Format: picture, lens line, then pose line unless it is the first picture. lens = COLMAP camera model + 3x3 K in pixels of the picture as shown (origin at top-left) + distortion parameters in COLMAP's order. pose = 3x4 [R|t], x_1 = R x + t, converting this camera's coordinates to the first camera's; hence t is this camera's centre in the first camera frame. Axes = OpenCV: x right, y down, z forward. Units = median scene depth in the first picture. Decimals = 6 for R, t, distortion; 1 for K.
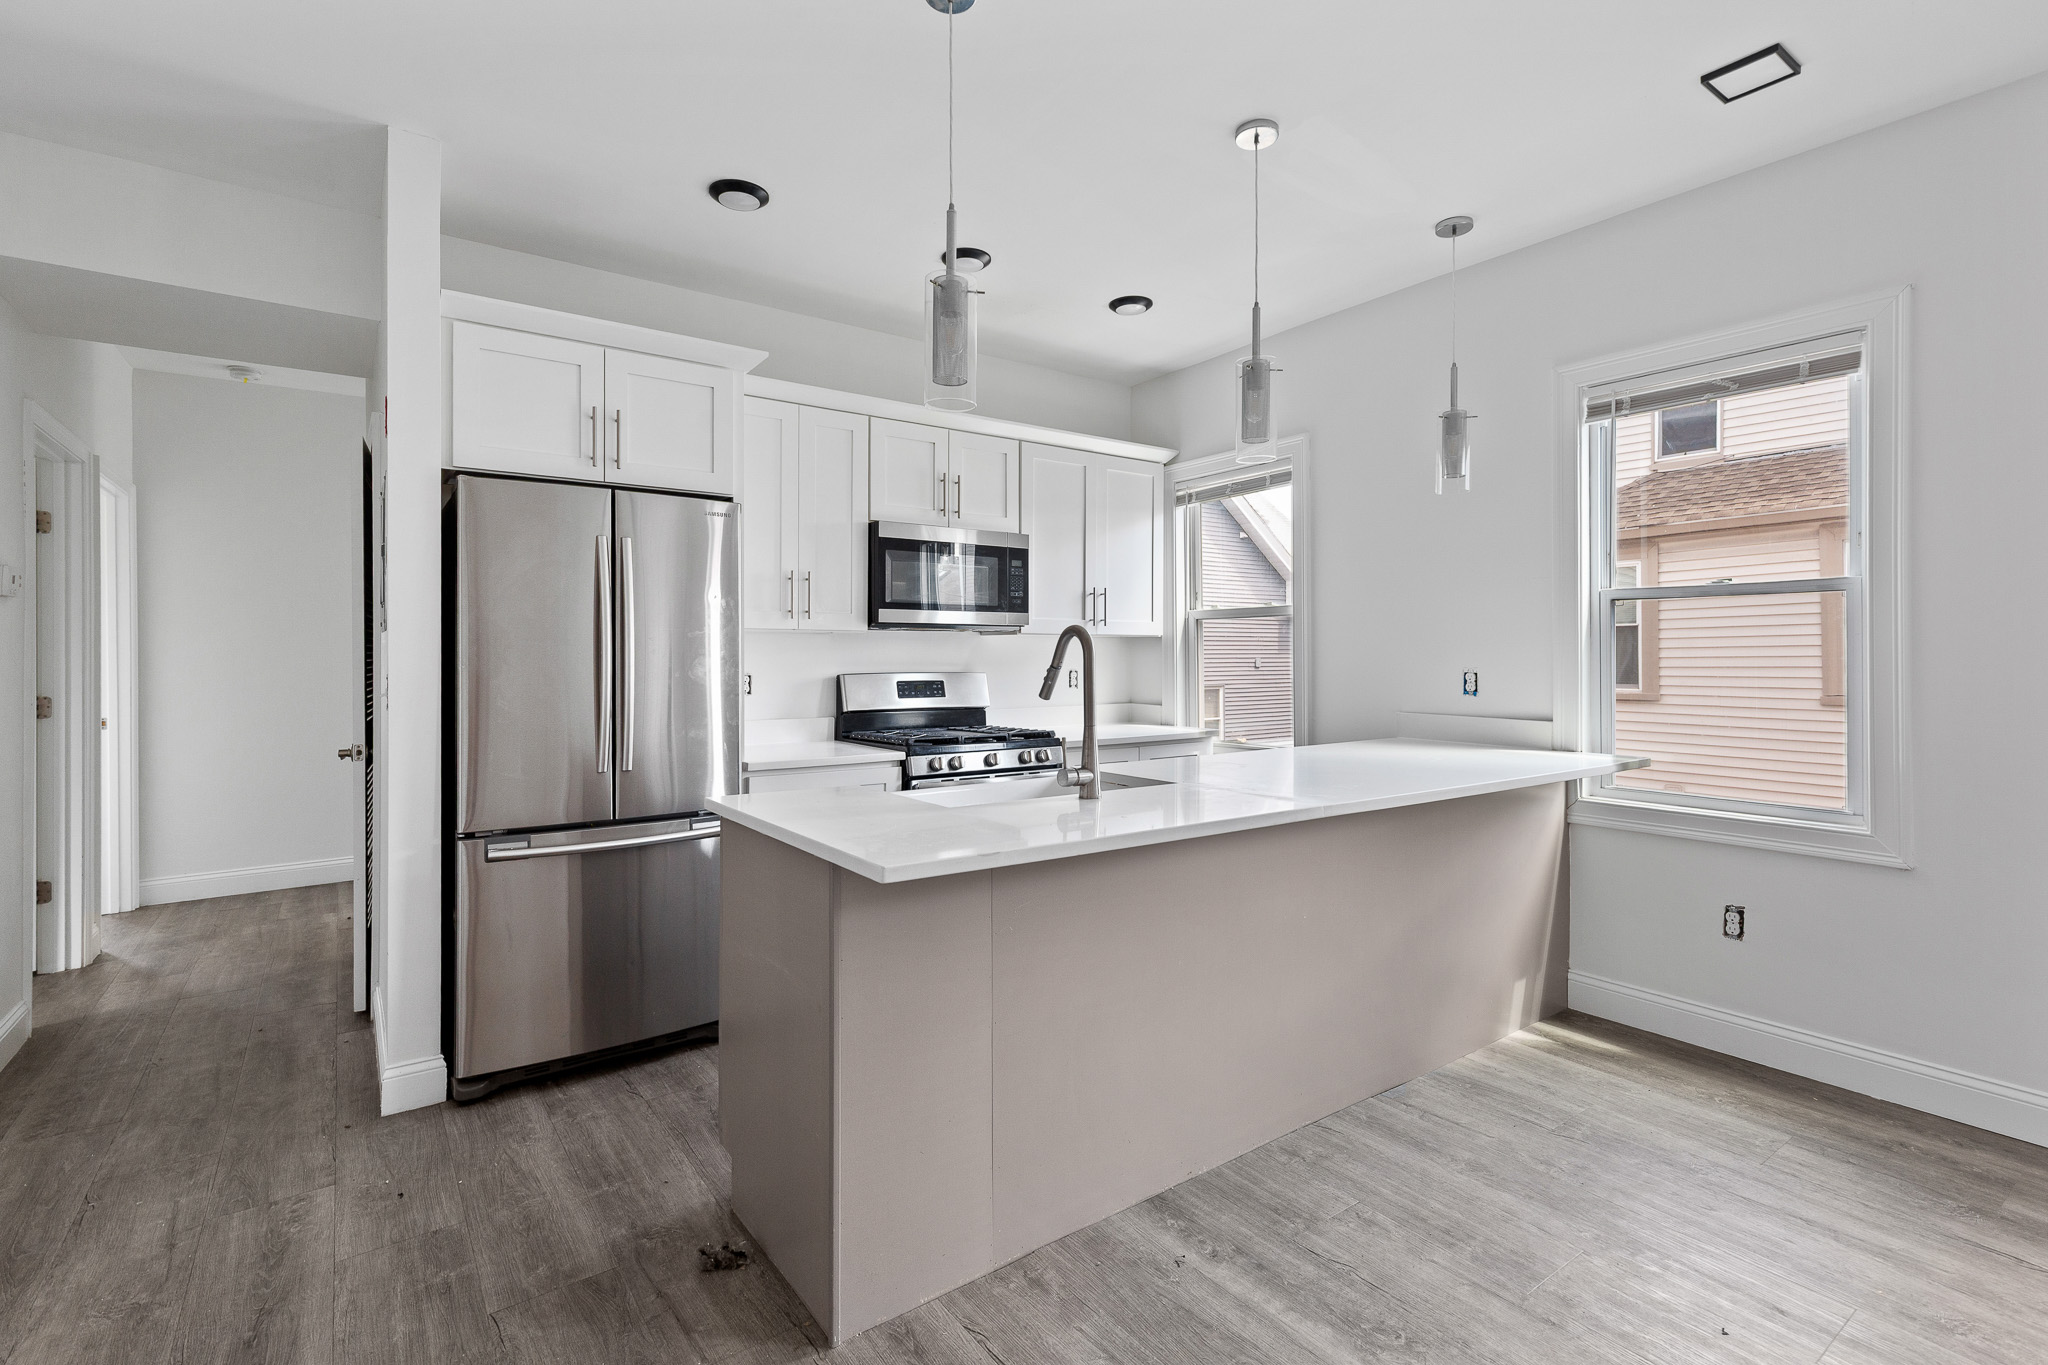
lens RADIAL K [[938.7, 0, 1008.3], [0, 938.7, 648.5], [0, 0, 1]] dist [0.009507, -0.000253]
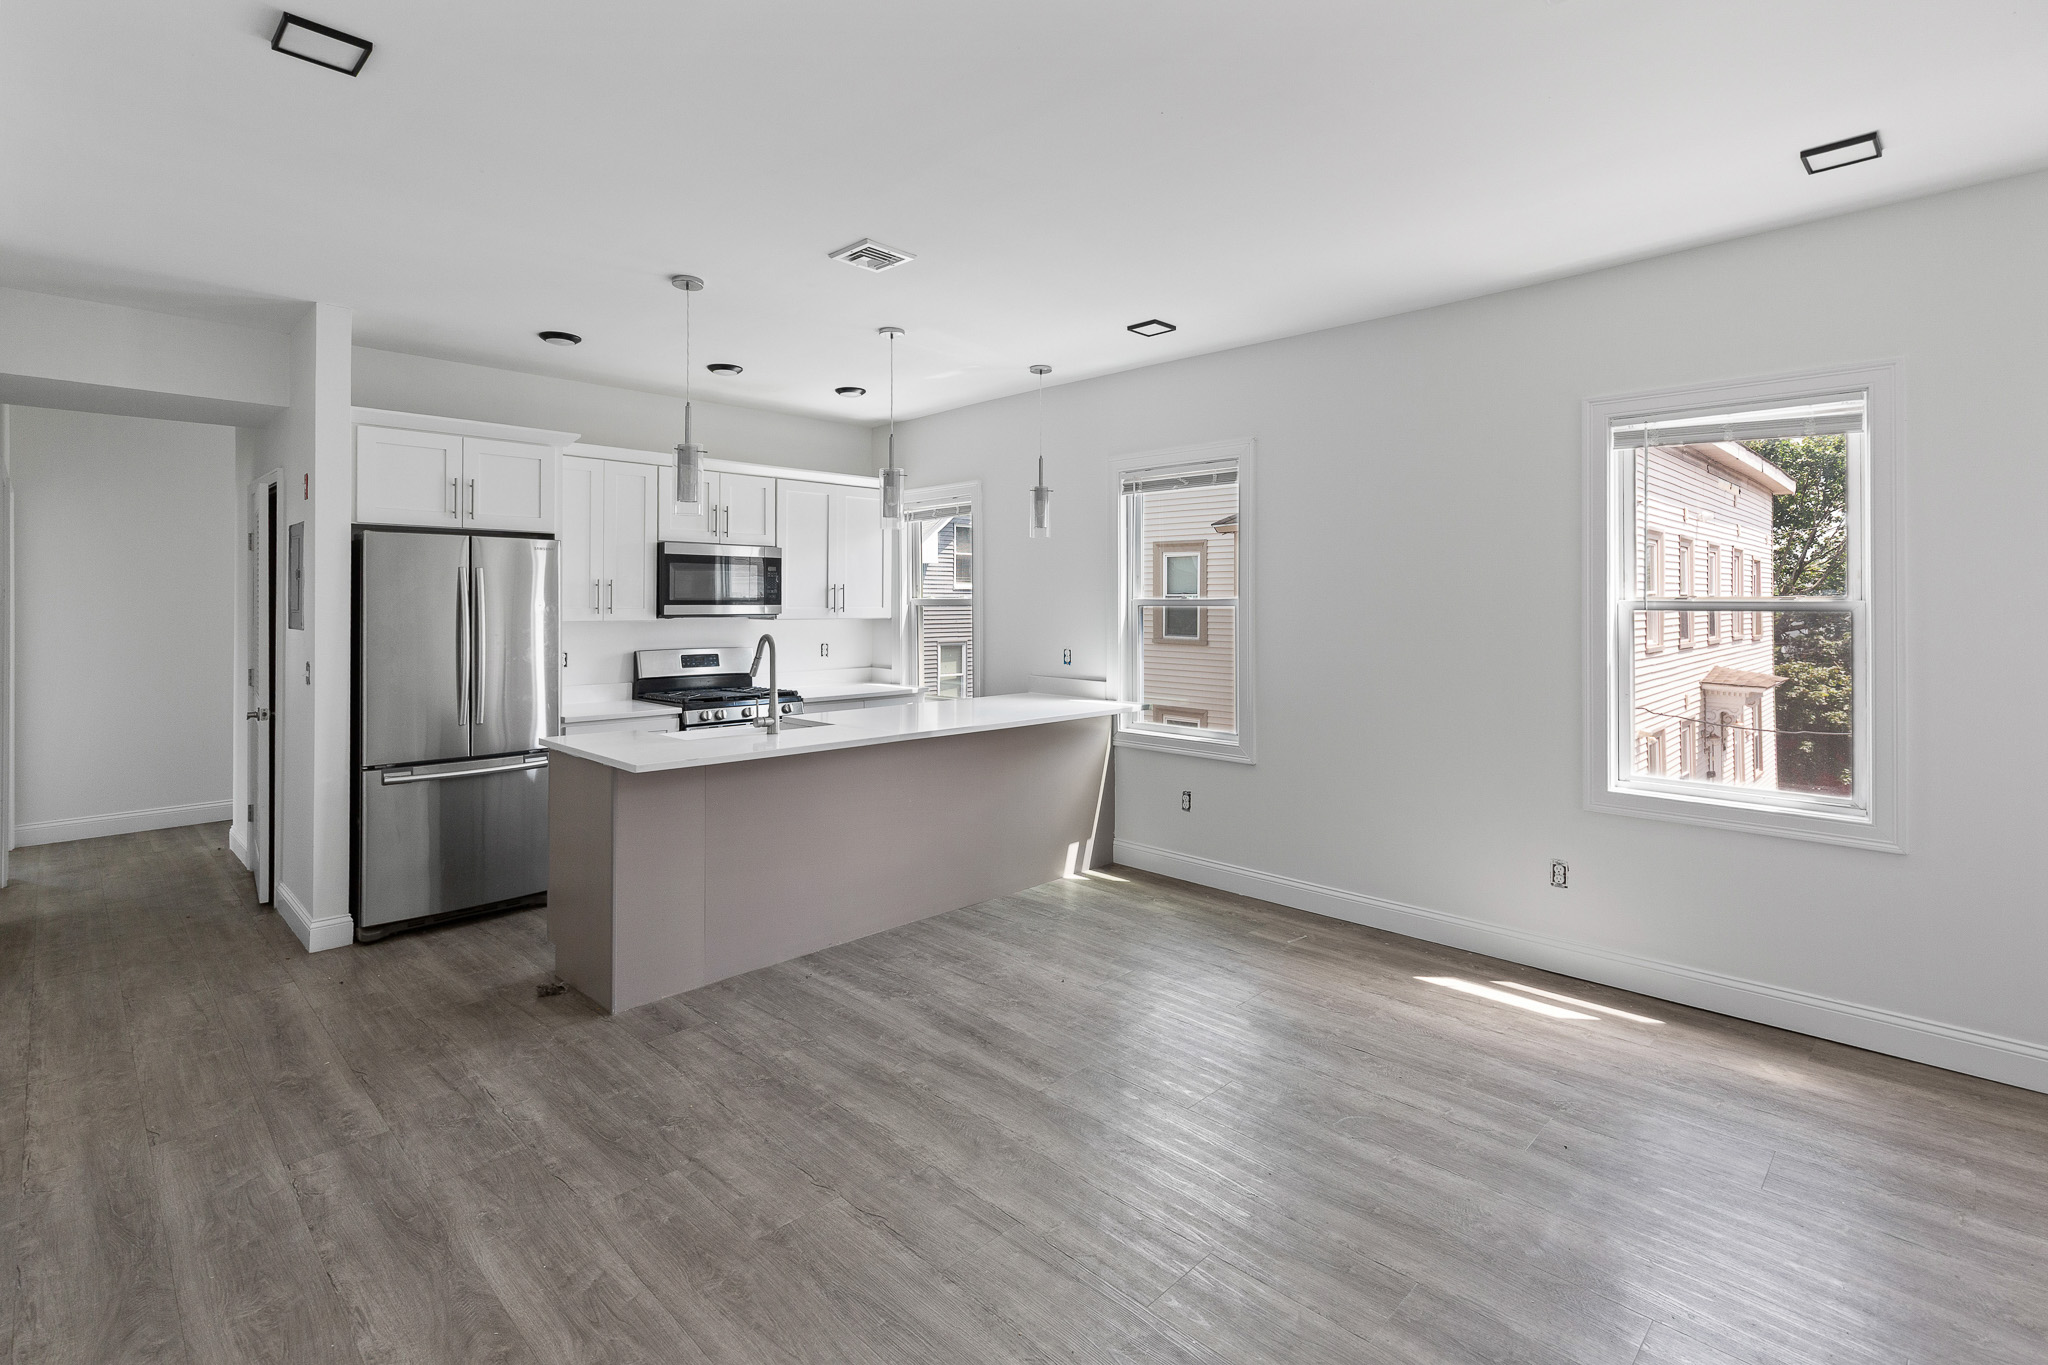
lens RADIAL K [[958.7, 0, 998.2], [0, 958.7, 597.4], [0, 0, 1]] dist [0.007695, -0.000165]
pose [[0.987801, 0.002794, 0.155694, 0.160555], [-0.002968, 0.999995, 0.000886, -0.069849], [-0.155690, -0.001337, 0.987805, -0.599456]]
